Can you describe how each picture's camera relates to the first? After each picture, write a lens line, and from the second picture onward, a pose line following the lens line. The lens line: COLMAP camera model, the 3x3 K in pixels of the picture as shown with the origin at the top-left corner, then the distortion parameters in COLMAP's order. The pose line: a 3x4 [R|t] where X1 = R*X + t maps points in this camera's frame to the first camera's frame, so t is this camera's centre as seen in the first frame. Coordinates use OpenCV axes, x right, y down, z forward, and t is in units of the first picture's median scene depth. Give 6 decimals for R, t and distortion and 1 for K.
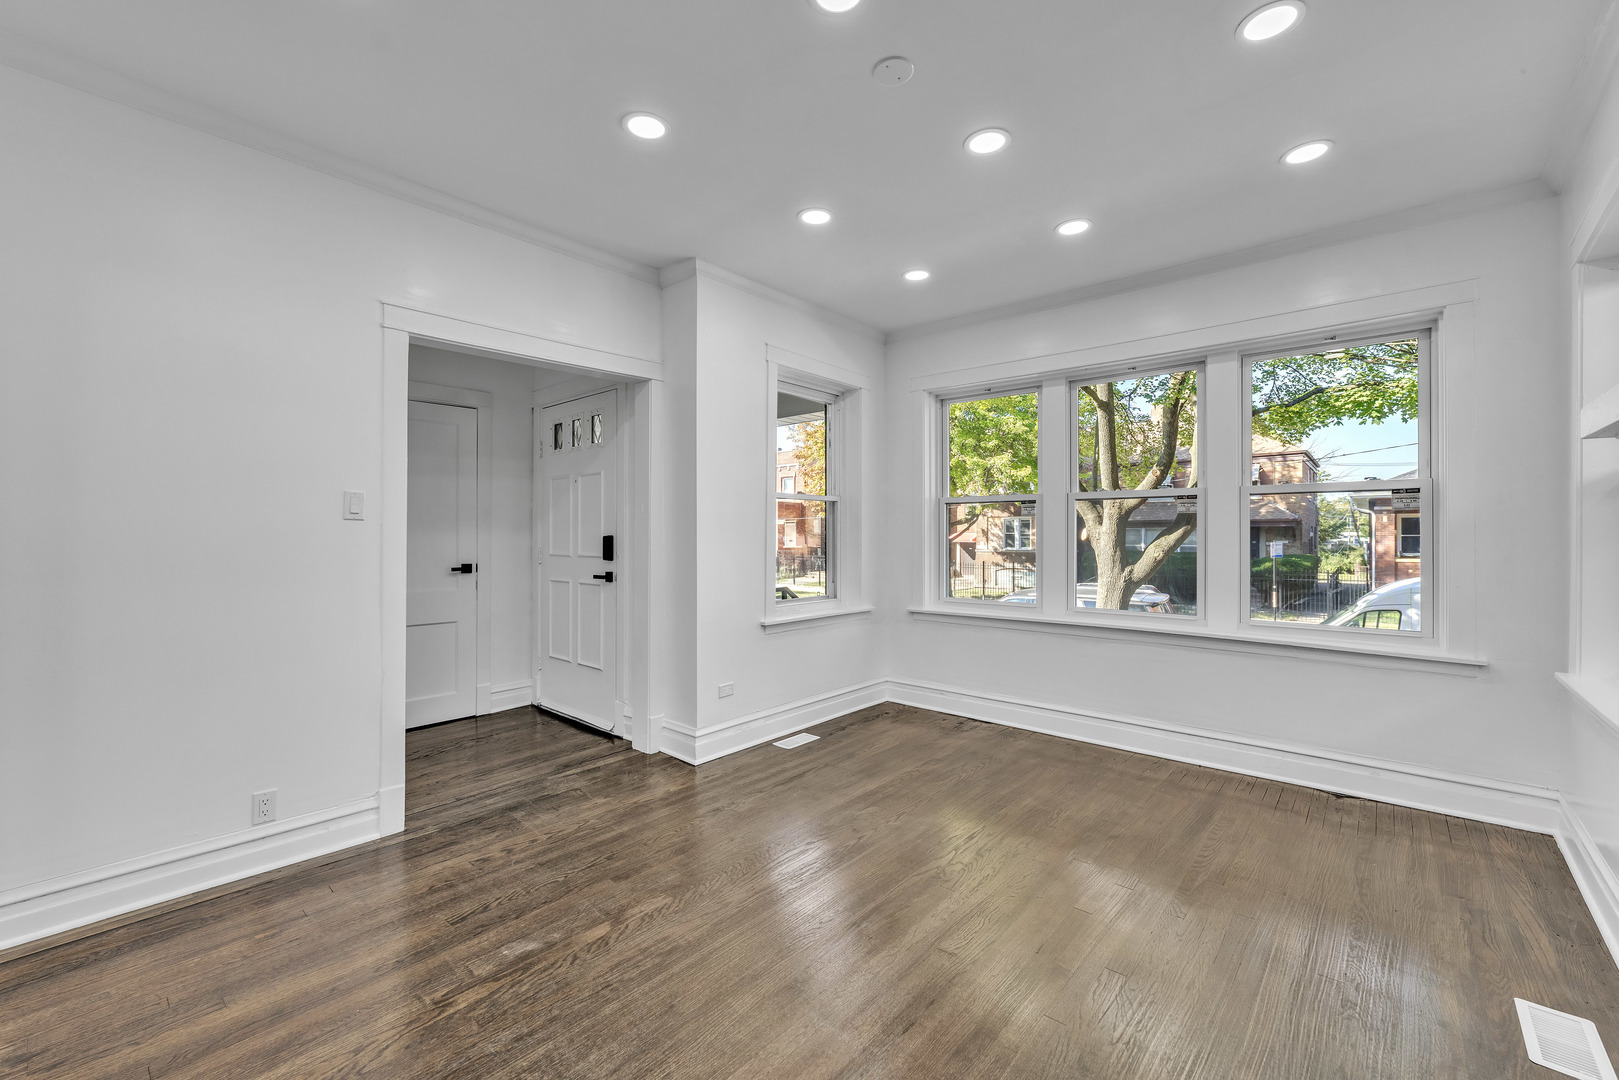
lens RADIAL K [[647.1, 0, 809.5], [0, 647.1, 534.4], [0, 0, 1]] dist [0.000003, -0.000004]
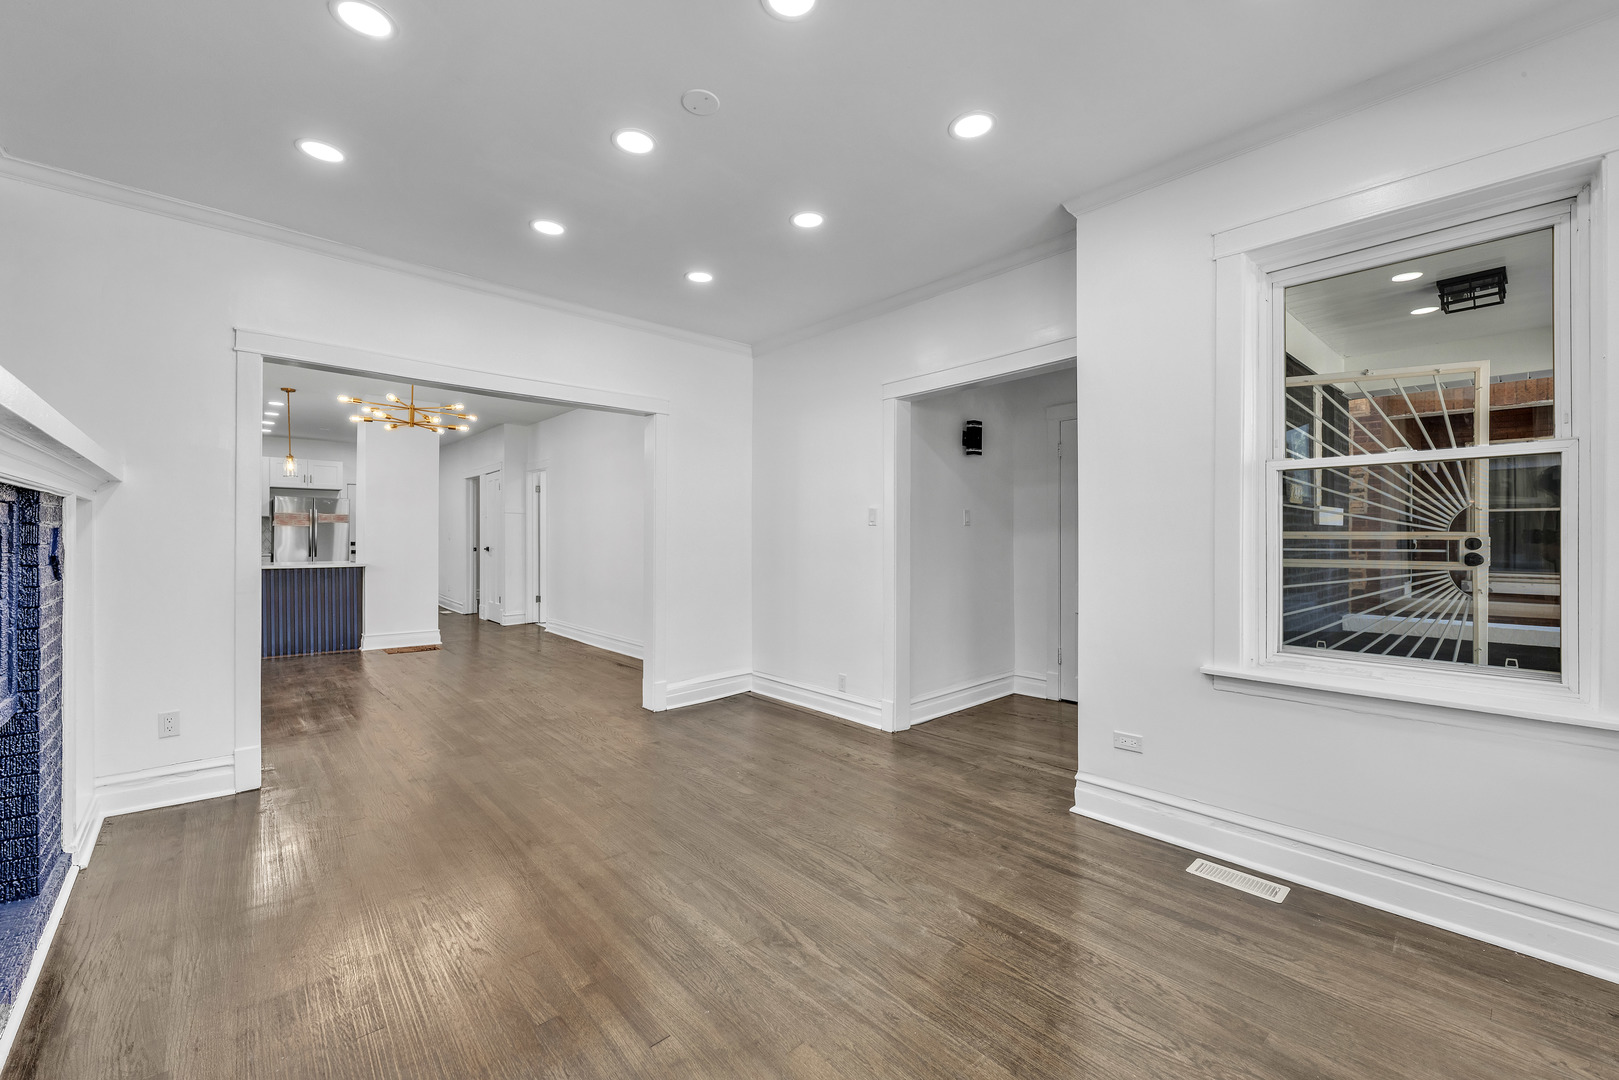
lens RADIAL K [[647.1, 0, 809.5], [0, 647.1, 534.4], [0, 0, 1]] dist [0.000003, -0.000004]
pose [[-0.100604, -0.001757, -0.994925, 0.641270], [0.000533, 0.999998, -0.001820, 0.001396], [0.994926, -0.000713, -0.100603, 0.698599]]
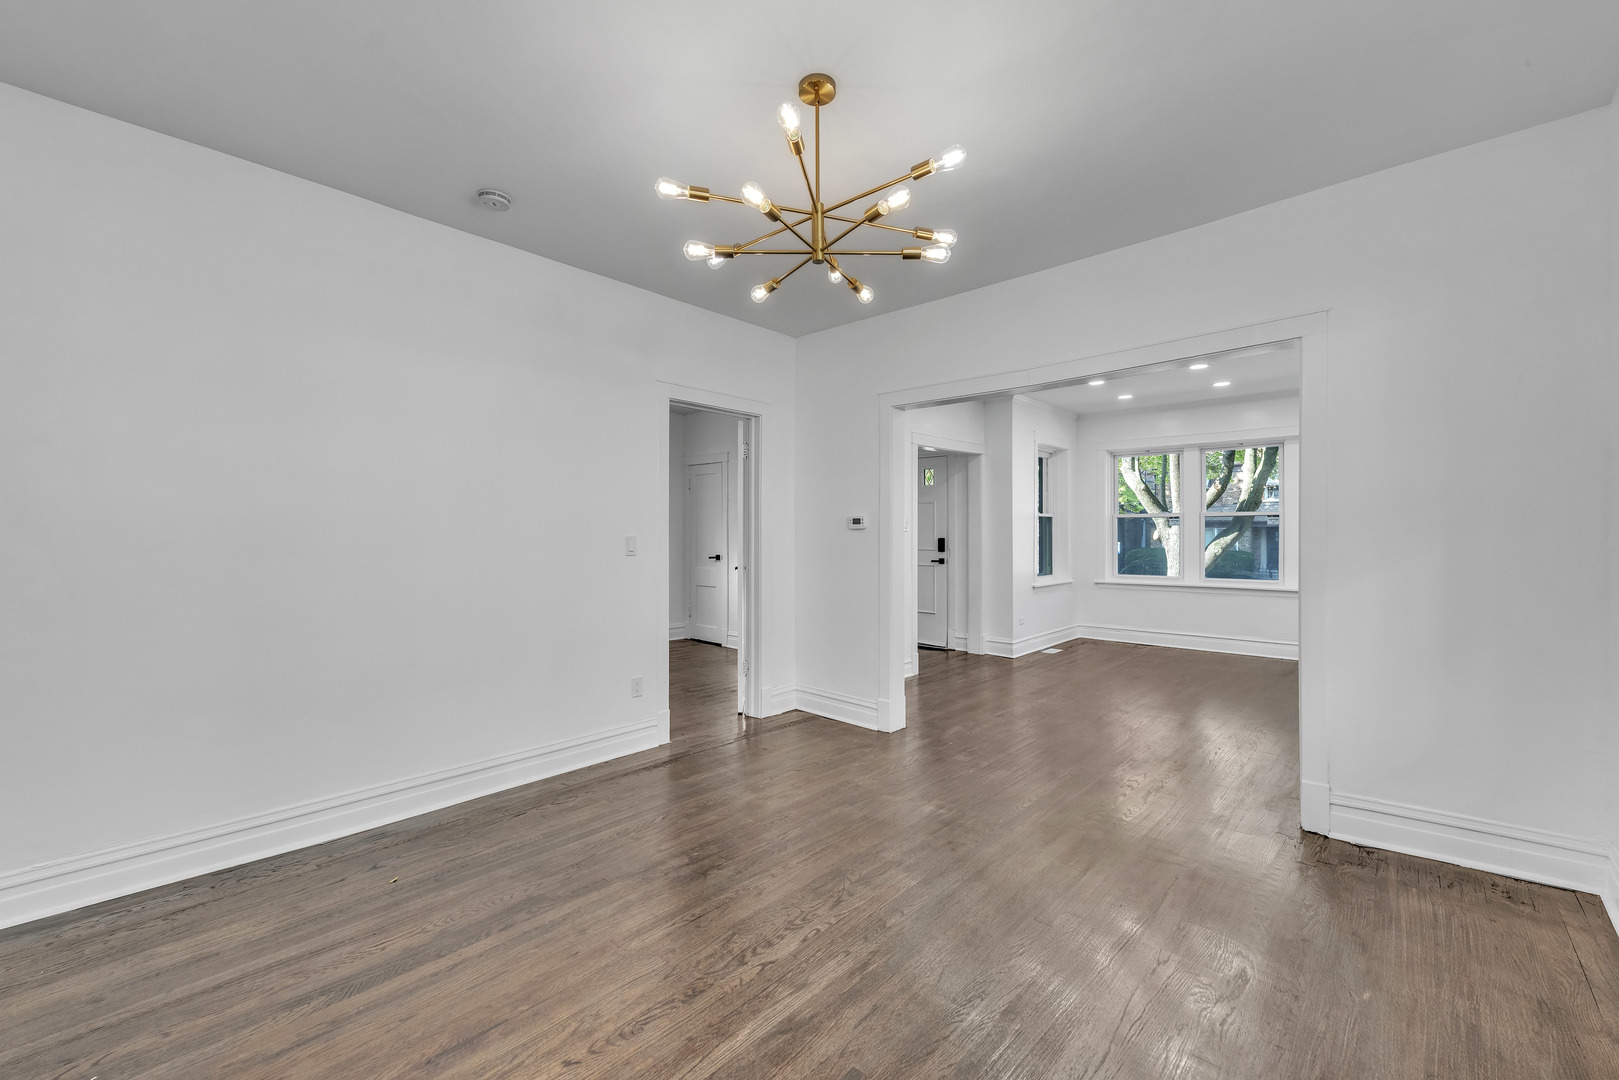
lens RADIAL K [[607.0, 0, 807.9], [0, 607.0, 547.9], [0, 0, 1]] dist [-0.000093, -0.000010]
pose [[0.998681, 0.004028, -0.051189, -0.650214], [-0.002624, 0.999619, 0.027469, -0.017946], [0.051280, -0.027298, 0.998311, -0.769734]]
